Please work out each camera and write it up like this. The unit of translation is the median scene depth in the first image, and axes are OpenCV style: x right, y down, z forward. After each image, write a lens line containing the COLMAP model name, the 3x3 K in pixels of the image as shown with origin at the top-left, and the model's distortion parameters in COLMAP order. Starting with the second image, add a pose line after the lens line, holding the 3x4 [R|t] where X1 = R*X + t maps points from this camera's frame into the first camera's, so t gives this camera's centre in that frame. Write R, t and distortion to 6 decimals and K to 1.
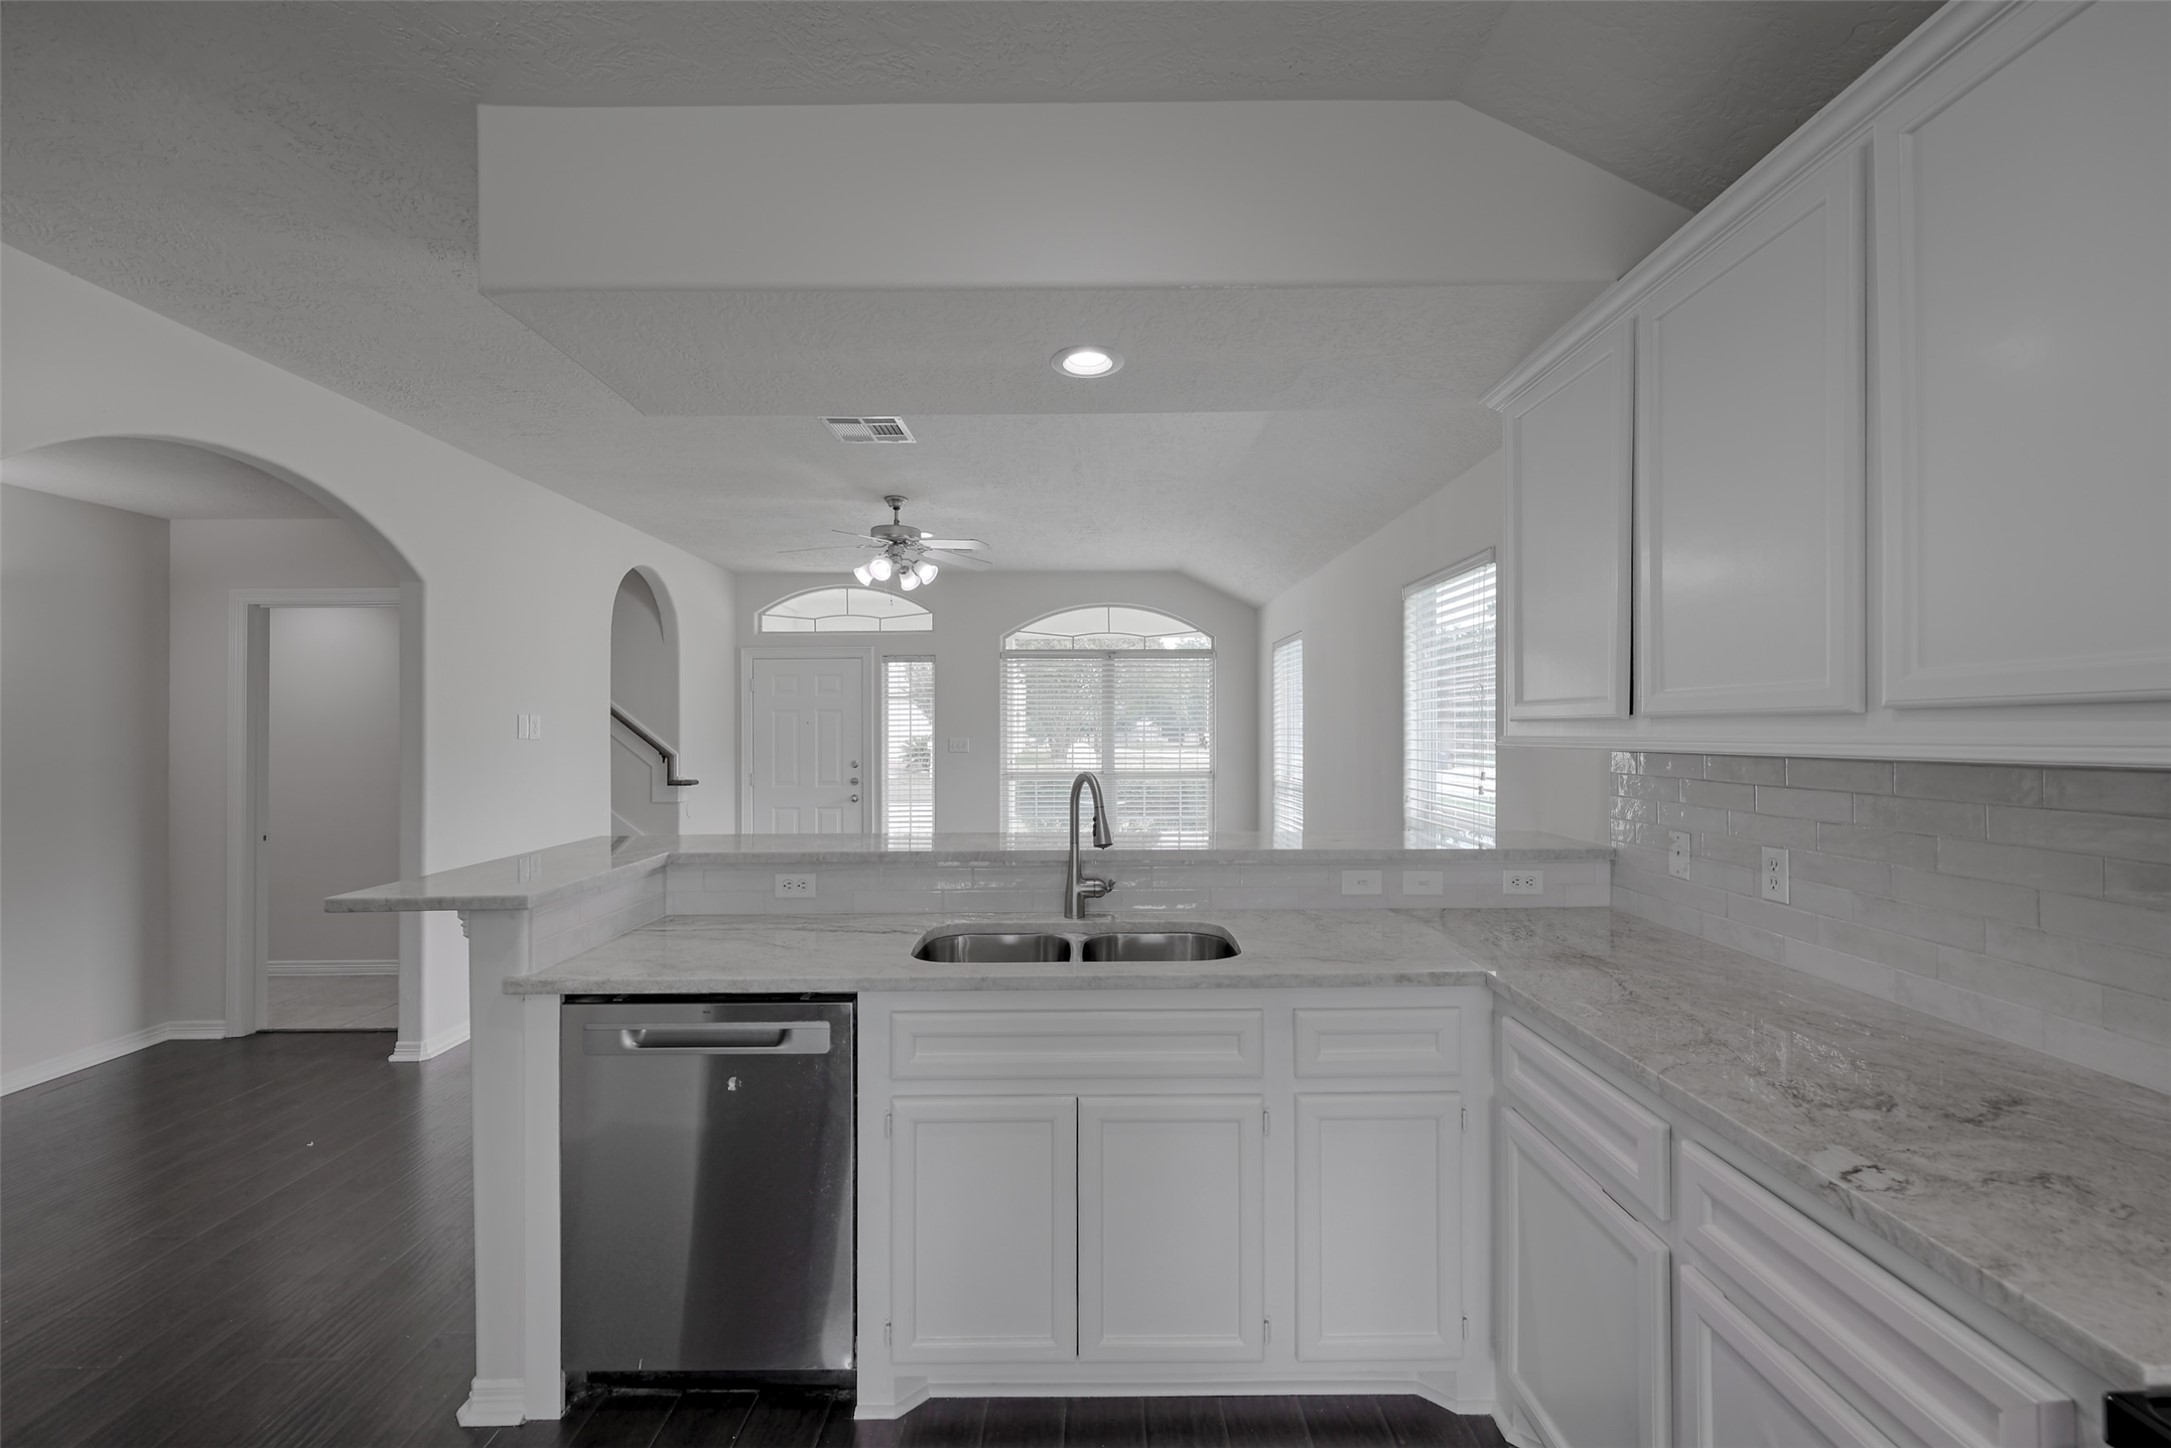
lens RADIAL K [[881.2, 0, 1087.1], [0, 881.2, 712.5], [0, 0, 1]] dist [0.000538, 0.000285]
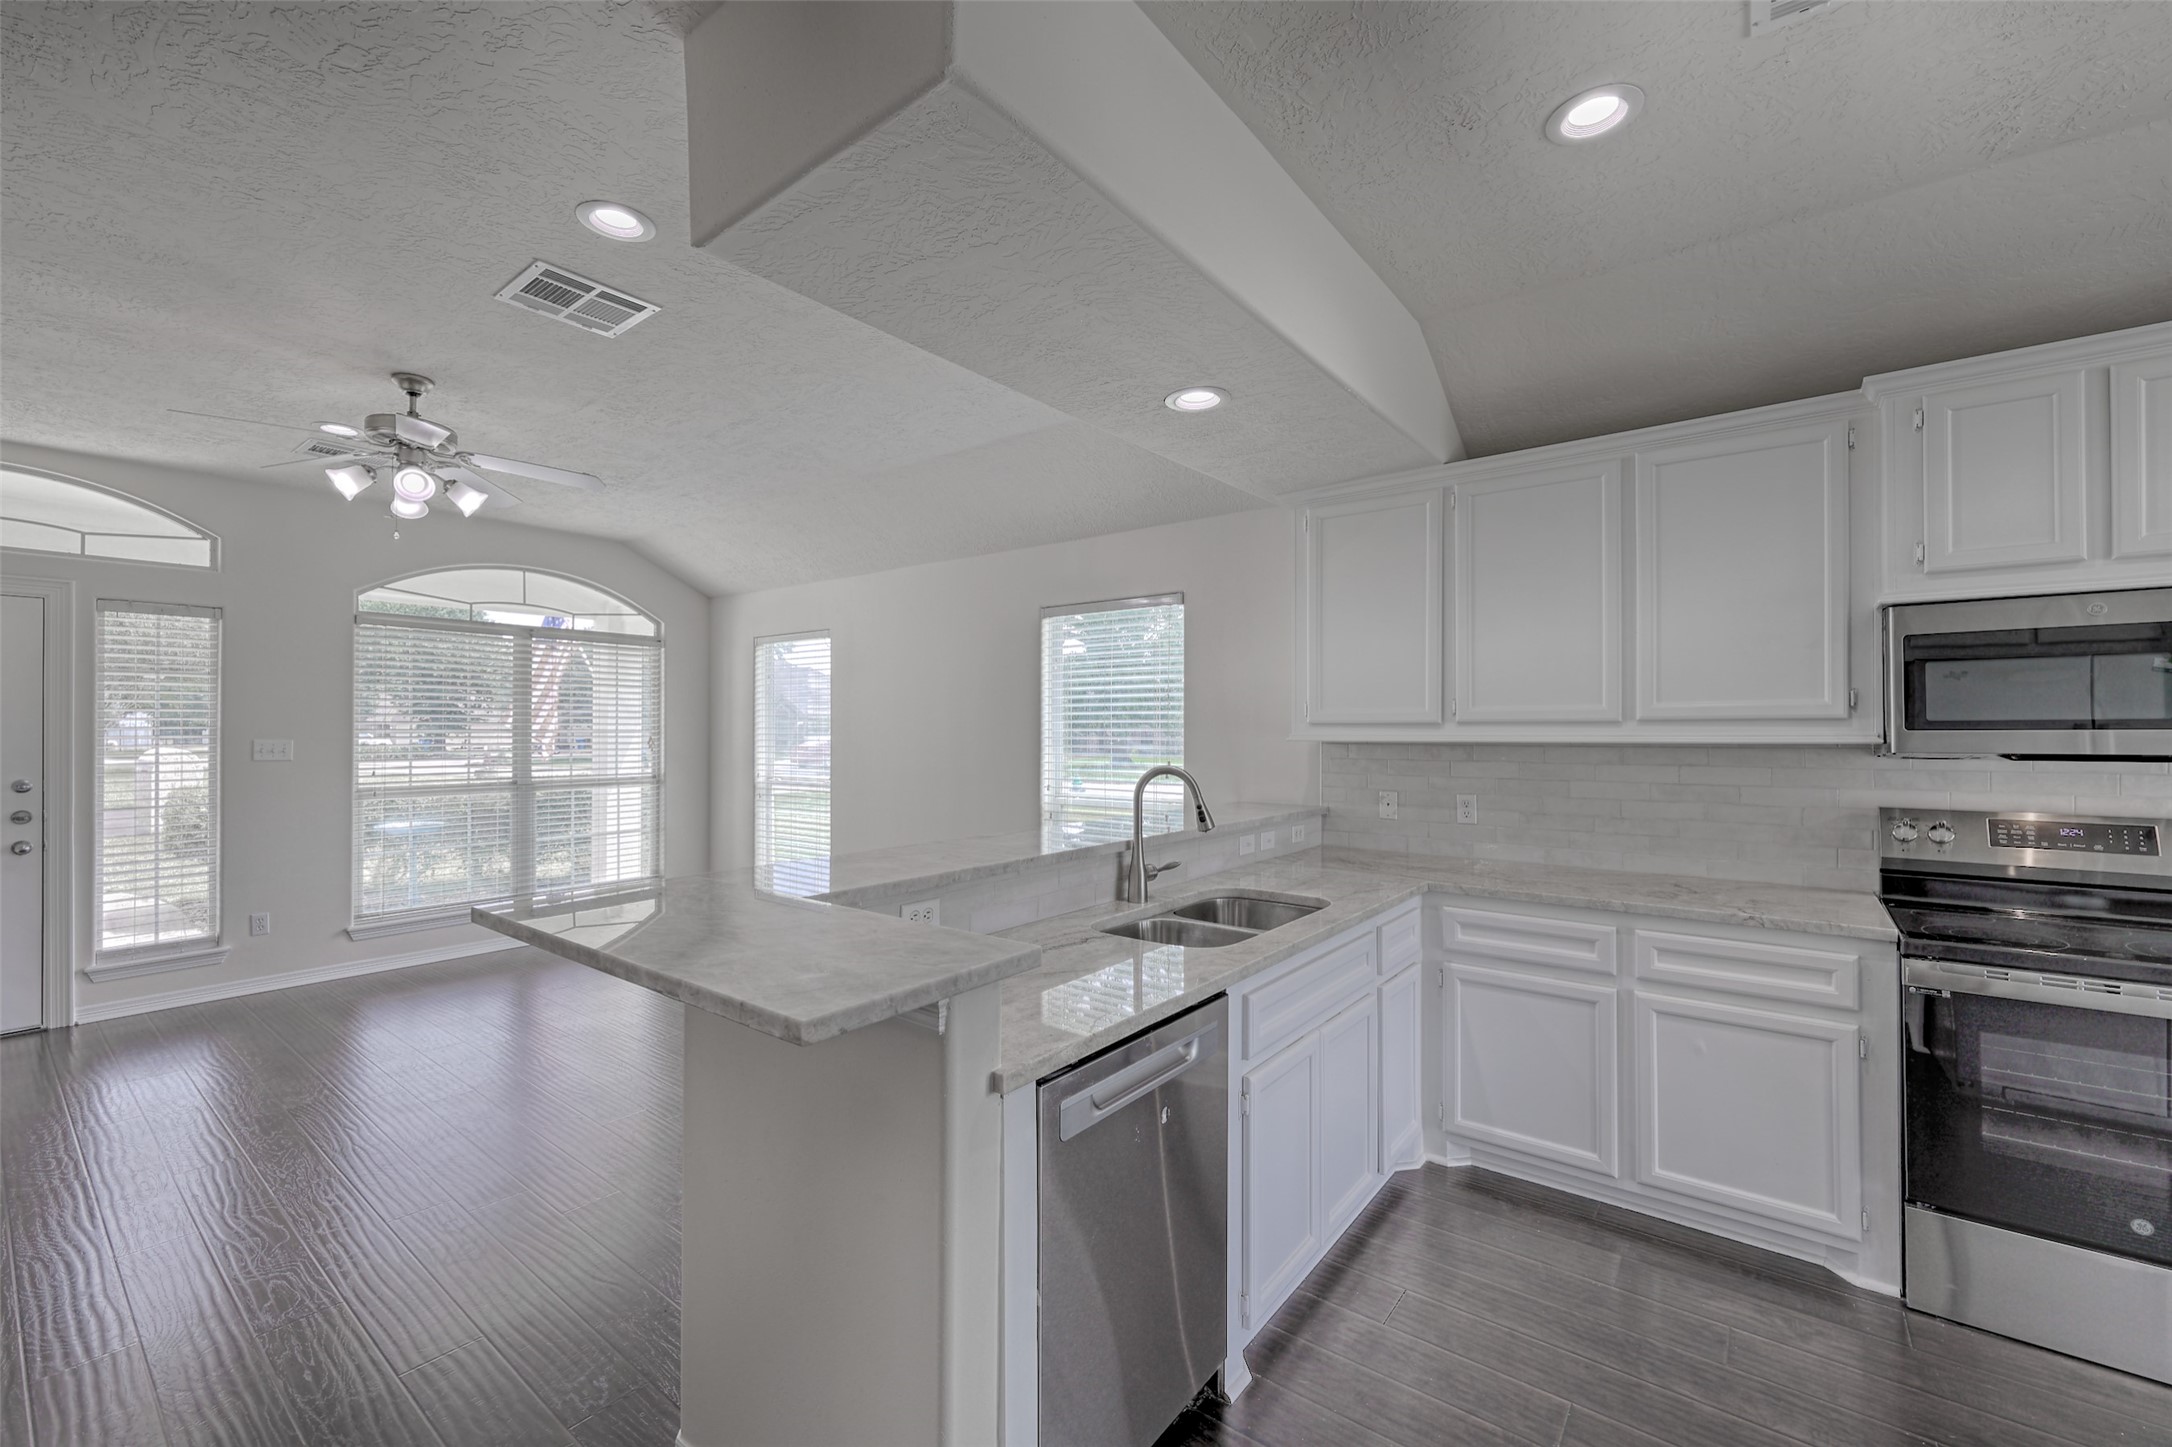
lens RADIAL K [[876.7, 0, 1087.1], [0, 876.7, 722.5], [0, 0, 1]] dist [0.001314, -0.000155]
pose [[0.615930, 0.011649, 0.787714, -0.288675], [-0.019426, 0.999811, 0.000404, 0.004820], [-0.787561, -0.015551, 0.616040, 0.127715]]
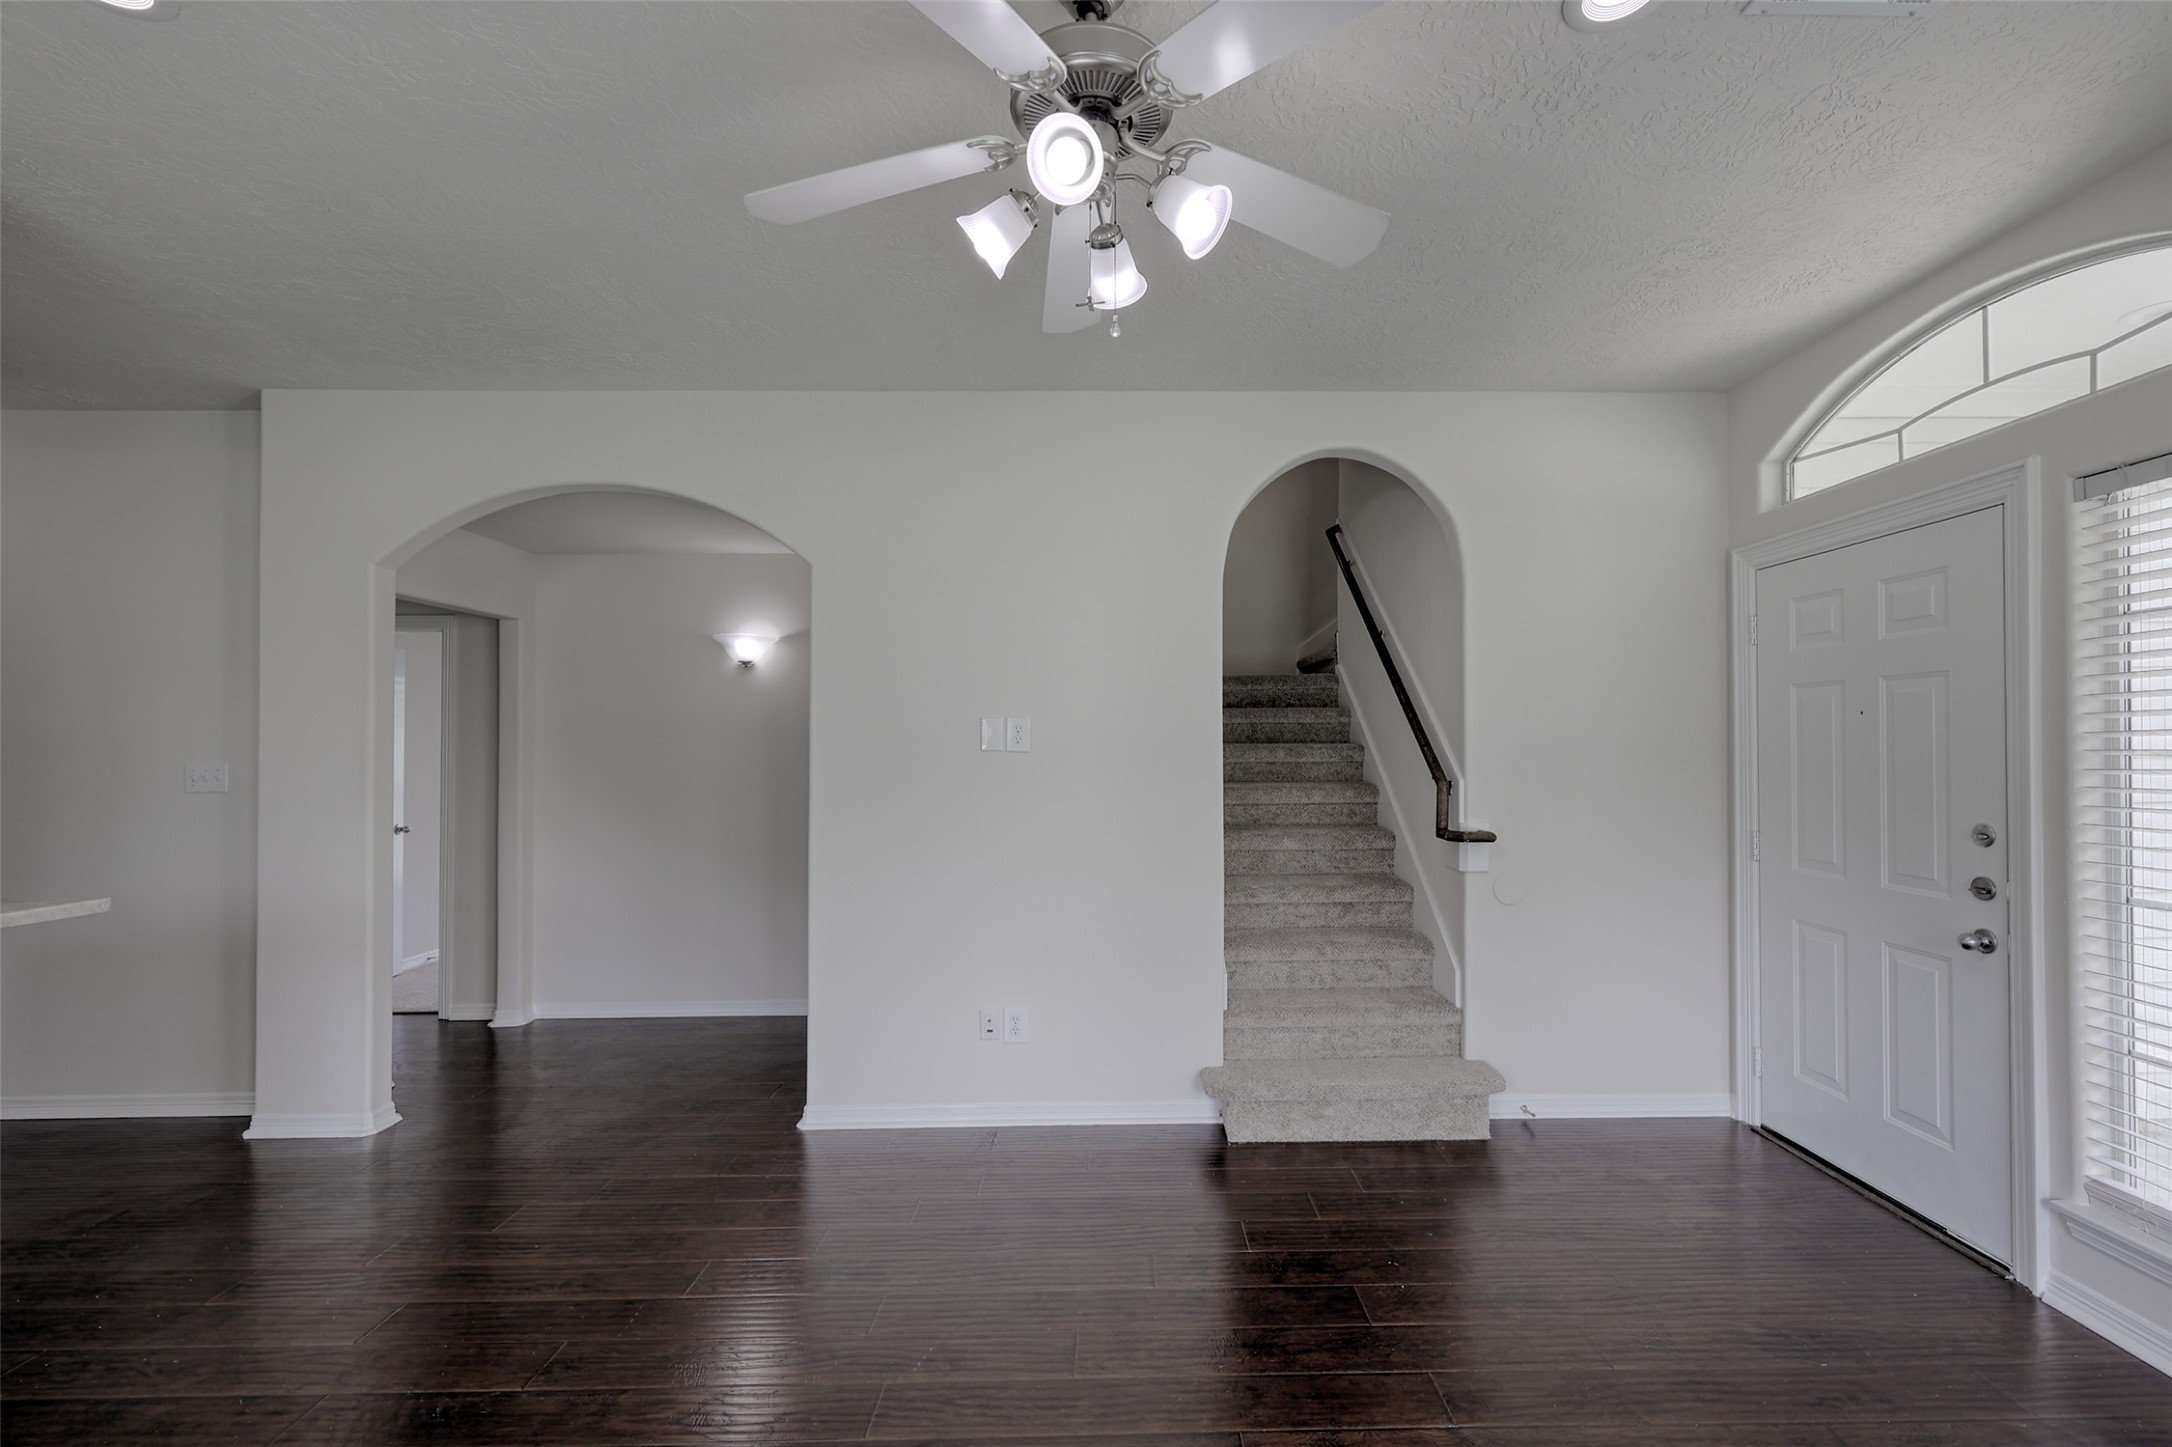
lens RADIAL K [[901.1, 0, 1144.9], [0, 901.1, 743.3], [0, 0, 1]] dist [-0.001195, -0.000097]
pose [[0.017891, 0.005947, -0.999822, 0.061897], [0.028165, 0.999582, 0.006450, 0.014045], [0.999443, -0.028275, 0.017716, 0.692053]]
